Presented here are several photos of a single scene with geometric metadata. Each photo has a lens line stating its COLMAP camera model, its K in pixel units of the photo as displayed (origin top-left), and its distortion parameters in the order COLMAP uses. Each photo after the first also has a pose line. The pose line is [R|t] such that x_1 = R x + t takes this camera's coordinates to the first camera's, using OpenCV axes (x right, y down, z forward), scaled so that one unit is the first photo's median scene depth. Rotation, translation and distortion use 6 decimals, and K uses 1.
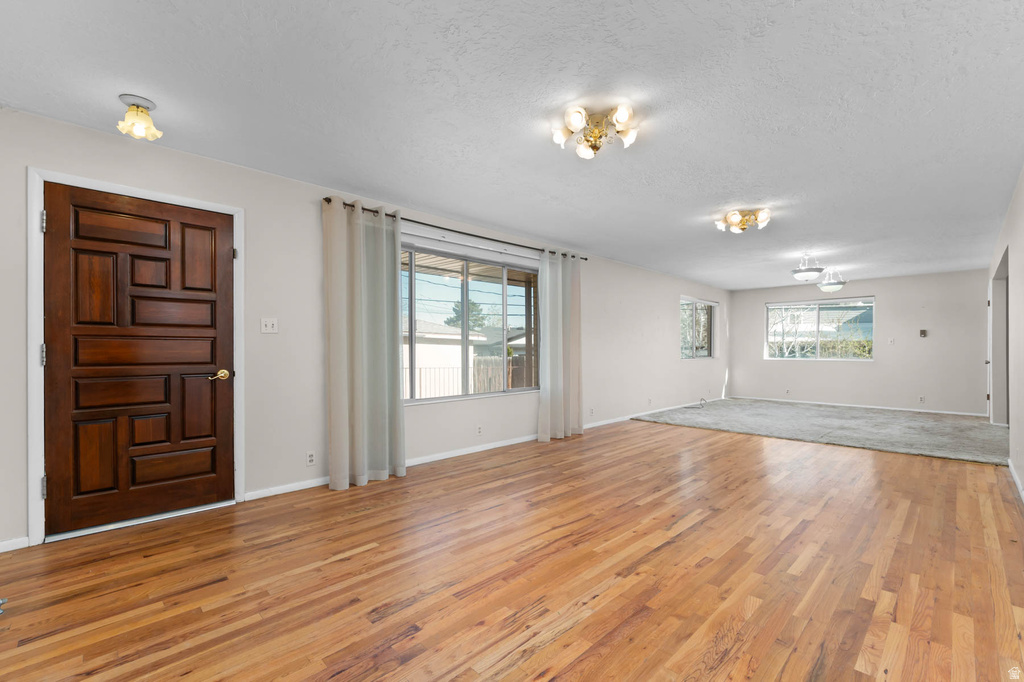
lens RADIAL K [[440.1, 0, 516.7], [0, 440.1, 350.8], [0, 0, 1]] dist [0.001381, 0.000280]
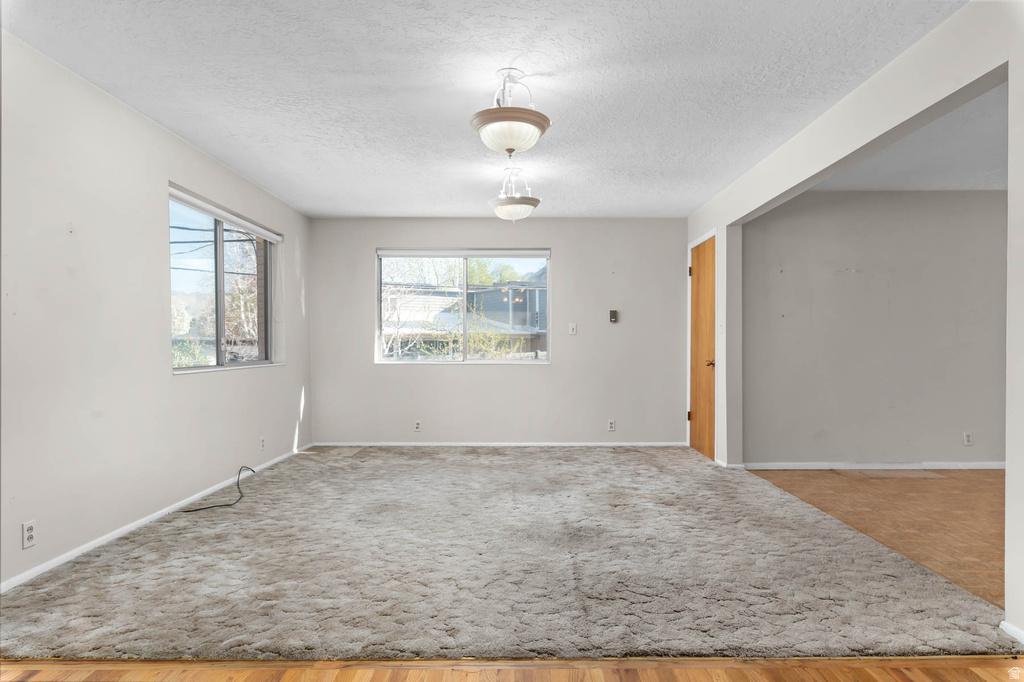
lens RADIAL K [[606.3, 0, 513.0], [0, 606.3, 354.9], [0, 0, 1]] dist [-0.000189, -0.000054]
pose [[0.710891, -0.012532, 0.703191, 0.191744], [0.004645, 0.999903, 0.013124, 0.001098], [-0.703287, -0.006063, 0.710880, 0.402034]]
